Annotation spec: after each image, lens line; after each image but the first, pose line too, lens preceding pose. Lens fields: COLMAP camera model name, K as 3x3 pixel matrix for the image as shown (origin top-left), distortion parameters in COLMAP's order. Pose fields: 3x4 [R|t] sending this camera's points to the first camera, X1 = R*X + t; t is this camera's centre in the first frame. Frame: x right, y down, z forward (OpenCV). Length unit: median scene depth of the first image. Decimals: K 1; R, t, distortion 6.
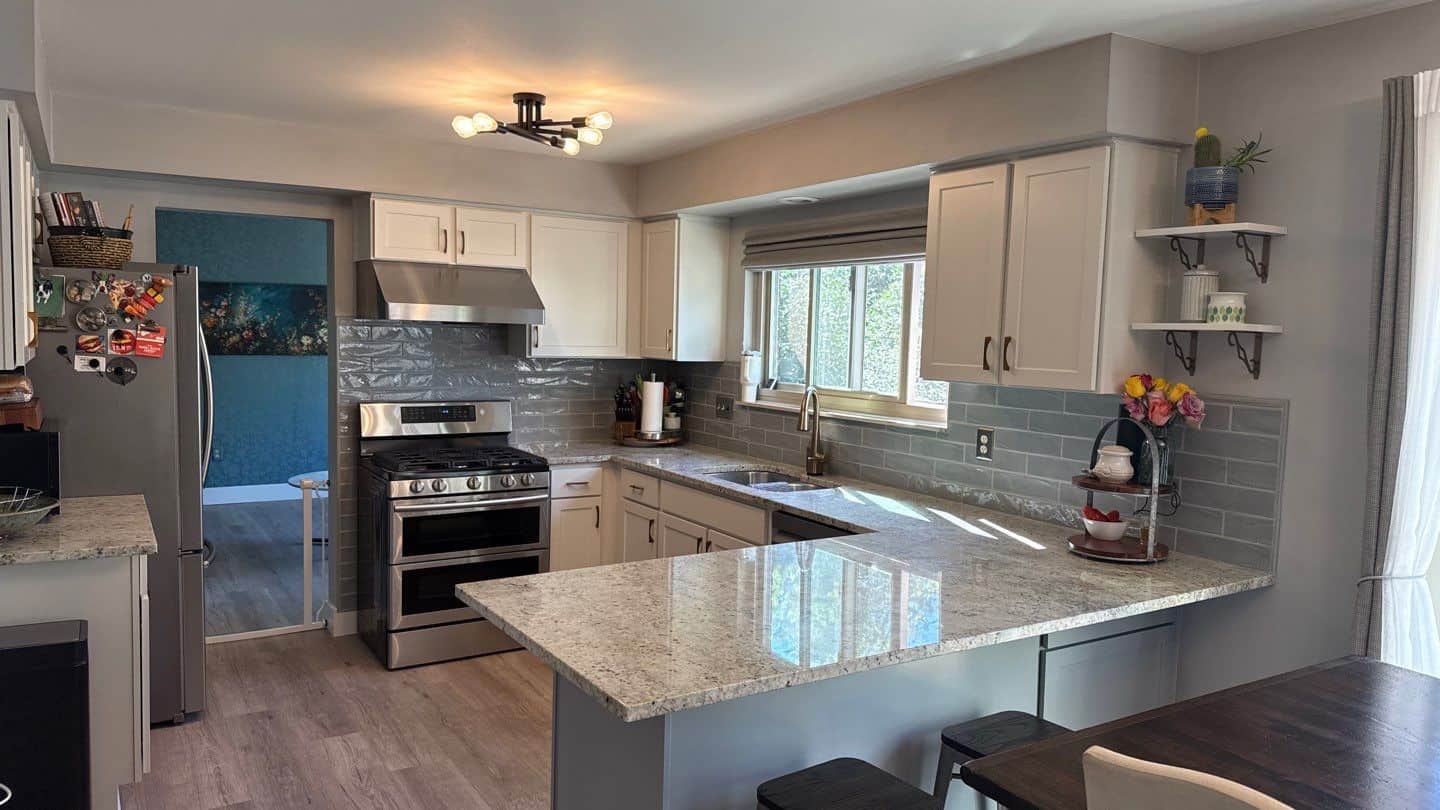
lens RADIAL K [[1008.2, 0, 722.2], [0, 1008.2, 400.0], [0, 0, 1]] dist [0.027412, -0.052497]
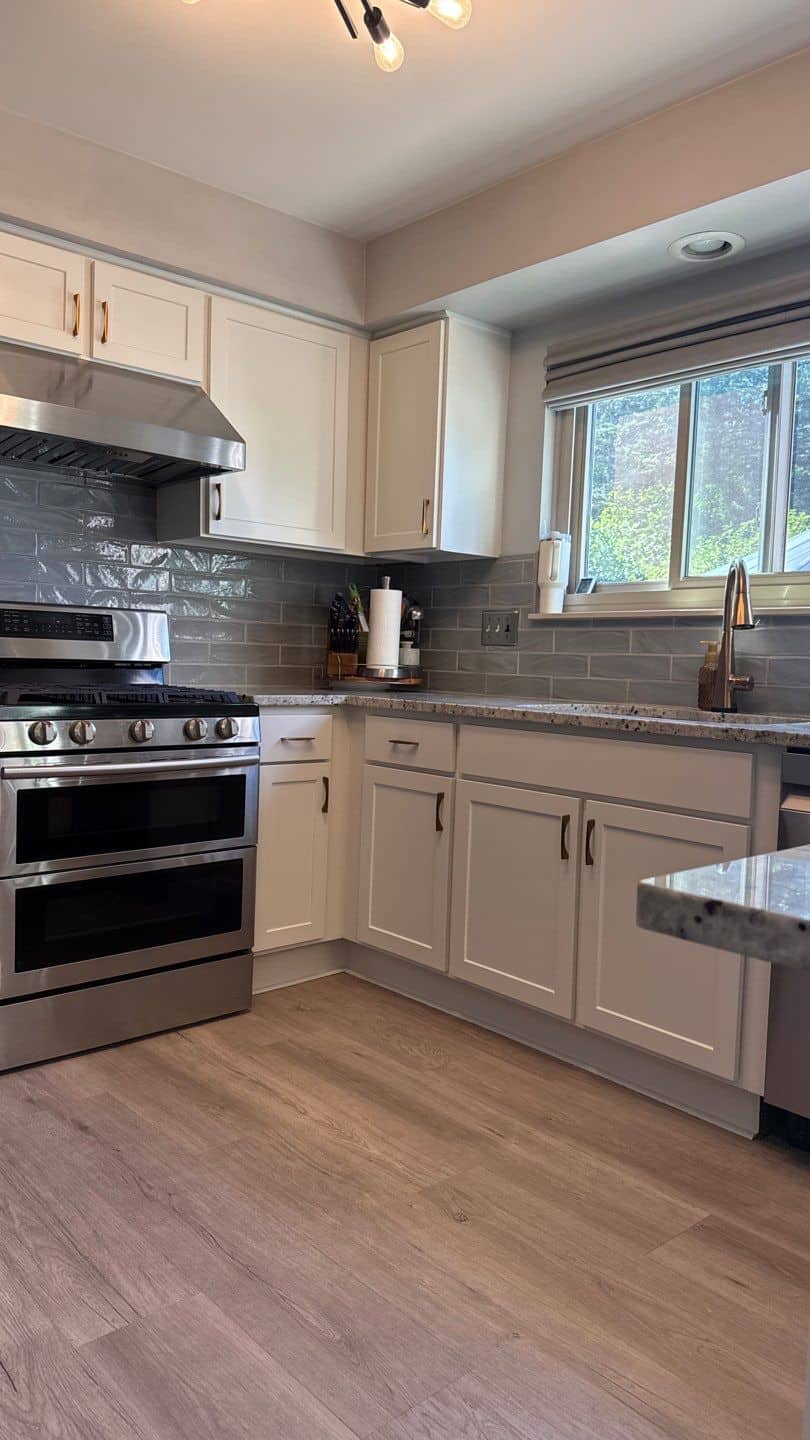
lens RADIAL K [[1008.2, 0, 384.3], [0, 1008.2, 721.0], [0, 0, 1]] dist [0.027412, -0.052497]
pose [[0.986434, -0.004820, 0.164086, -0.223996], [0.005734, 0.999971, -0.005094, 0.088075], [-0.164057, 0.005966, 0.986433, 0.463413]]
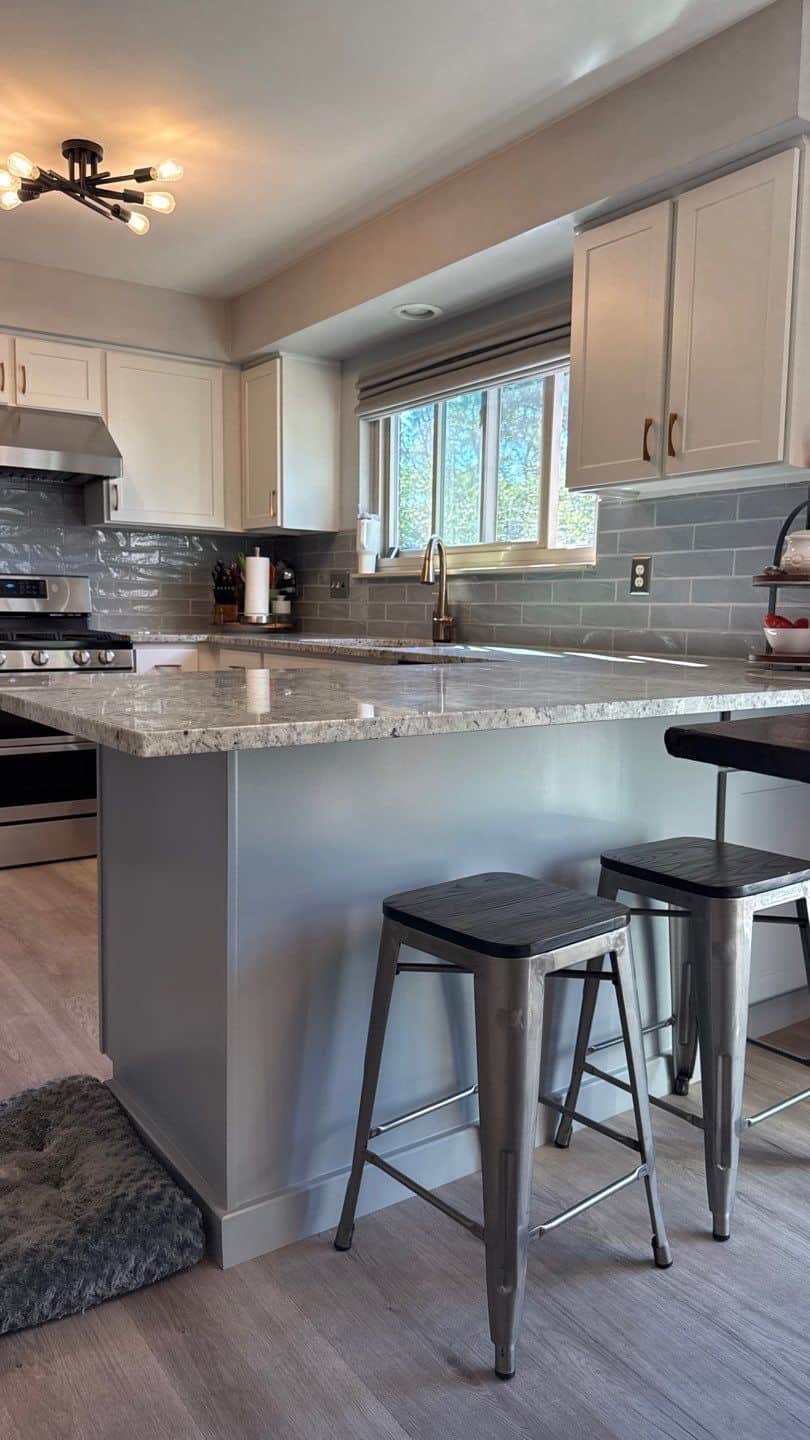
lens RADIAL K [[1008.2, 0, 418.6], [0, 1008.2, 728.3], [0, 0, 1]] dist [0.027412, -0.052497]
pose [[0.997996, -0.014381, 0.061622, 0.018745], [0.011668, 0.998956, 0.044166, 0.117764], [-0.062193, -0.043359, 0.997122, 0.146098]]
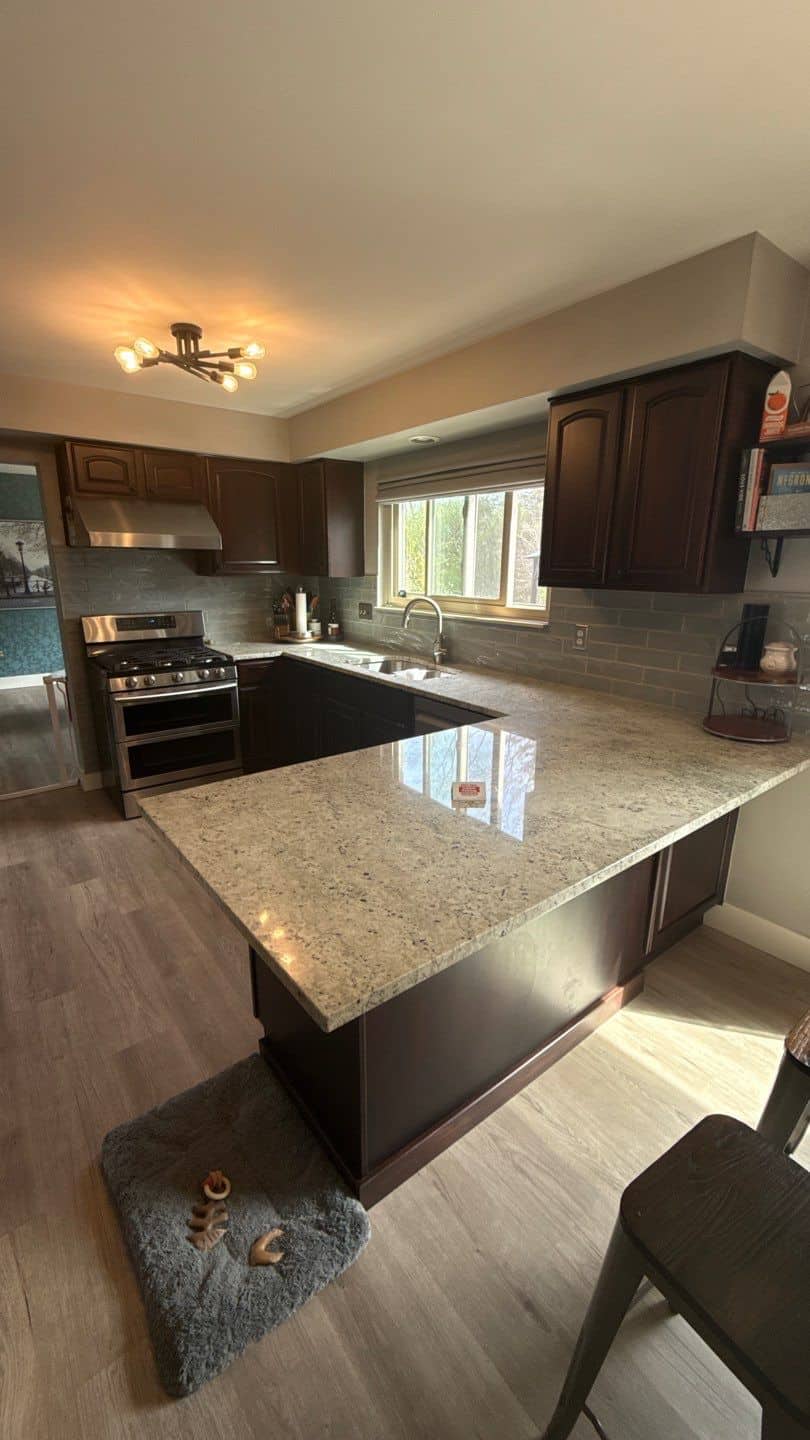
lens RADIAL K [[576.4, 0, 406.0], [0, 576.4, 722.6], [0, 0, 1]] dist [-0.010623, 0.000172]
pose [[0.994674, -0.042495, 0.093903, -0.027881], [0.022882, 0.979361, 0.200821, -0.001908], [-0.100498, -0.197602, 0.975117, 0.261724]]
